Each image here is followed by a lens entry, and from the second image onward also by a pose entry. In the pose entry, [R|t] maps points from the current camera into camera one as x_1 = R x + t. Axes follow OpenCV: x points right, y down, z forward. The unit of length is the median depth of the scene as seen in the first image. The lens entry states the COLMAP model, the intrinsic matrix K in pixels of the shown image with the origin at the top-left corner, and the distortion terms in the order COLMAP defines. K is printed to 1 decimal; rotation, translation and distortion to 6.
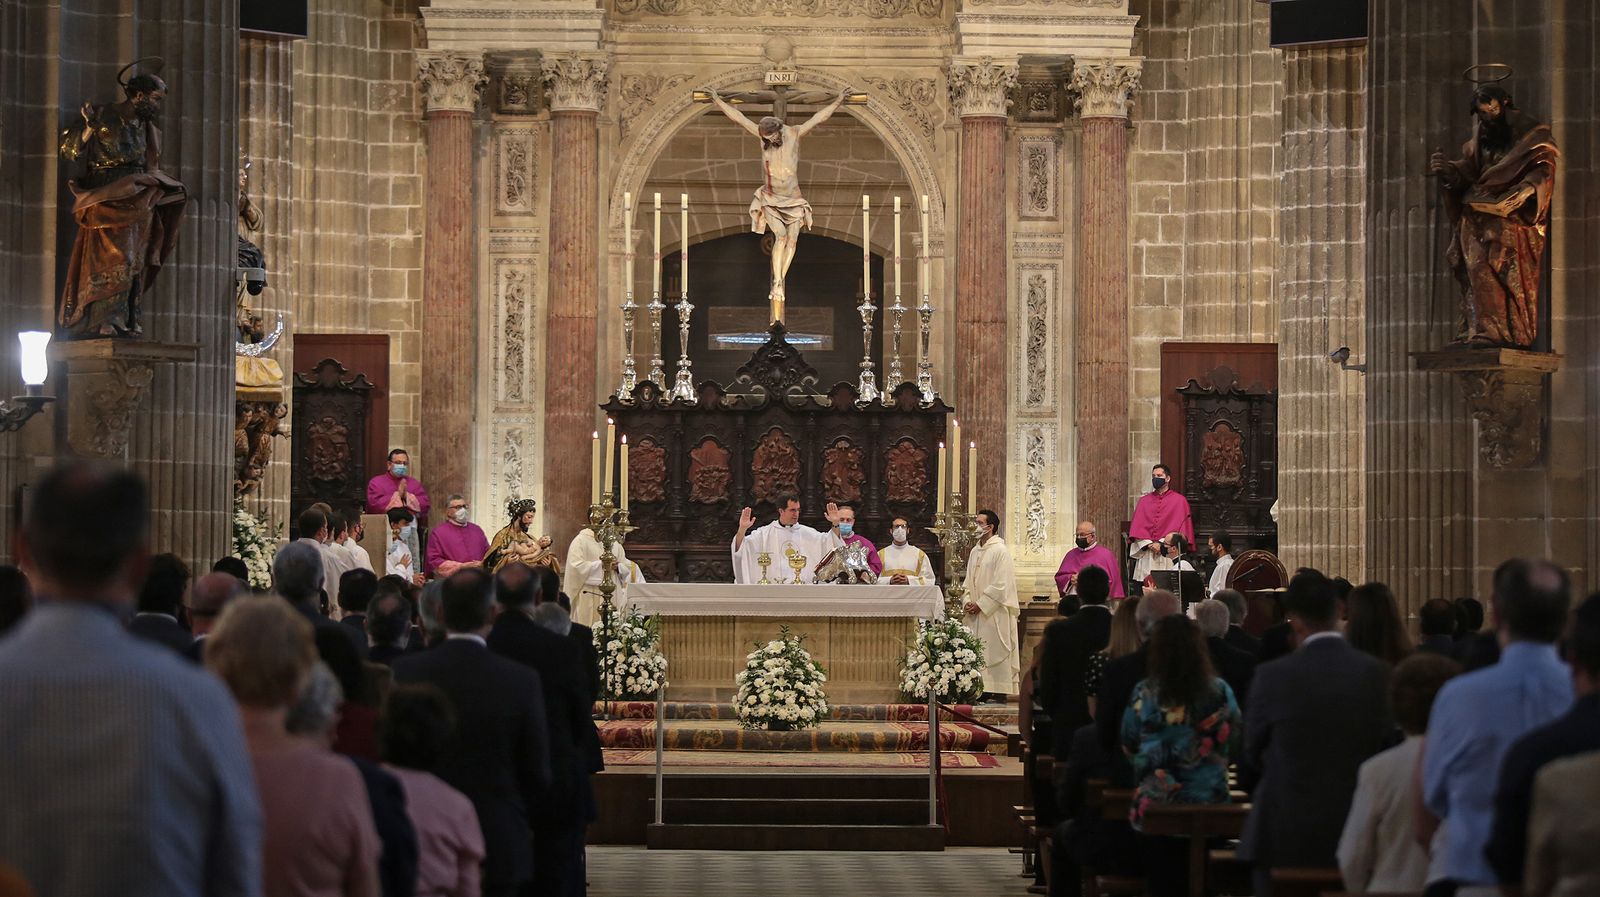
lens RADIAL K [[5215.1, 0, 800.0], [0, 5215.1, 448.5], [0, 0, 1]] dist [-0.048153, 0.628813]
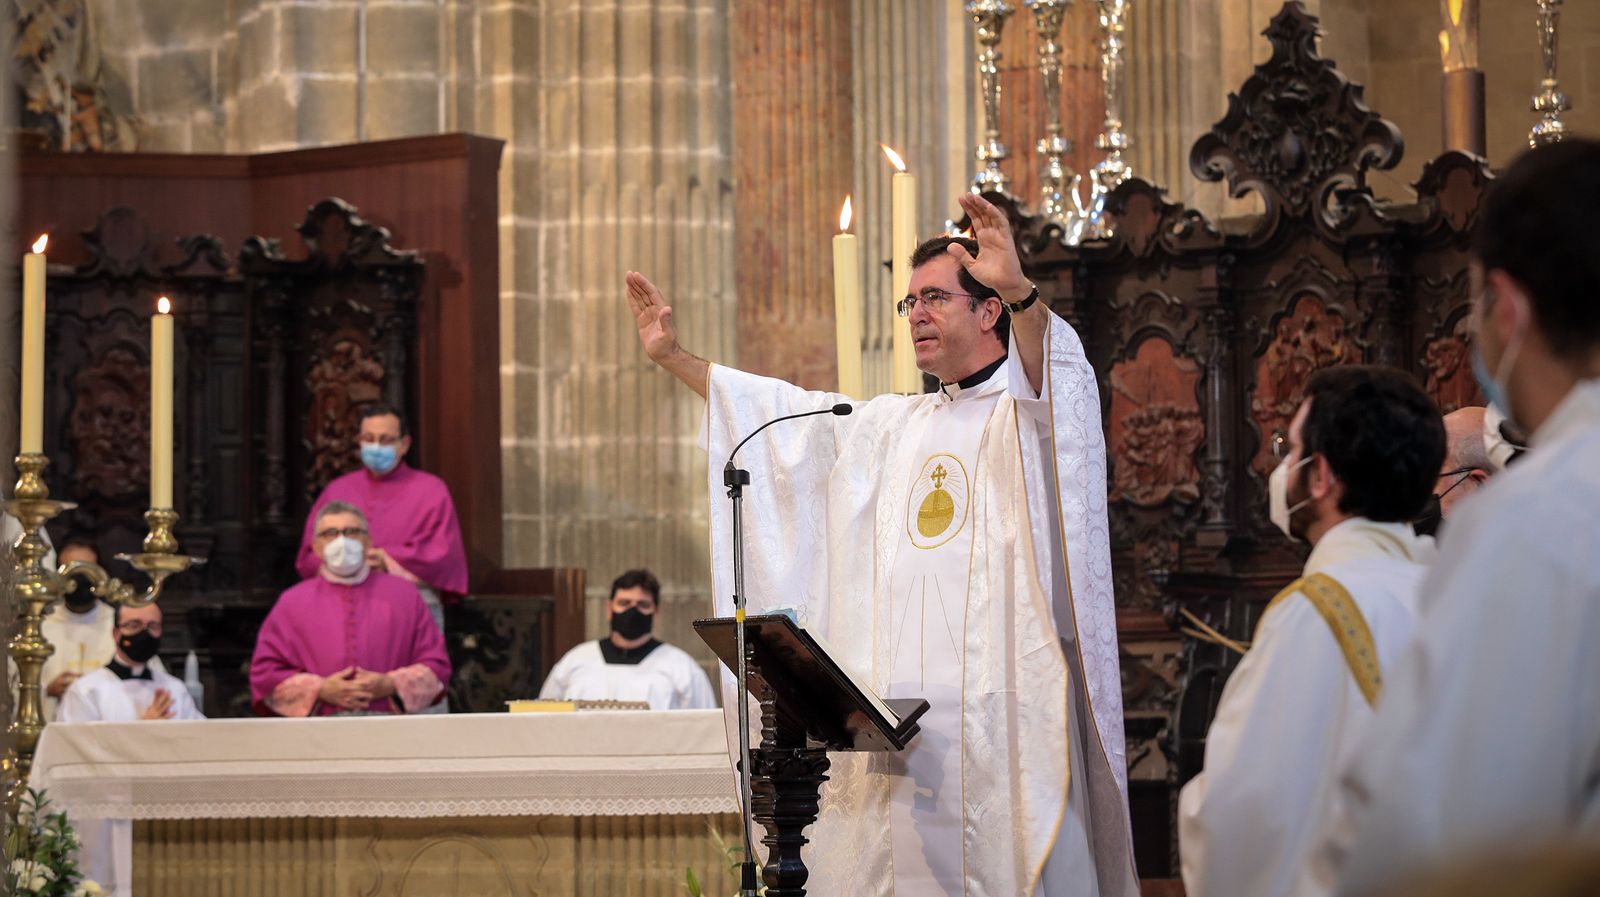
lens RADIAL K [[5215.1, 0, 800.0], [0, 5215.1, 448.5], [0, 0, 1]] dist [-0.048153, 0.628813]
pose [[0.823598, -0.053723, -0.564624, 0.174510], [0.035715, 0.998441, -0.042905, 0.021766], [0.566049, 0.015171, 0.824232, 0.675195]]
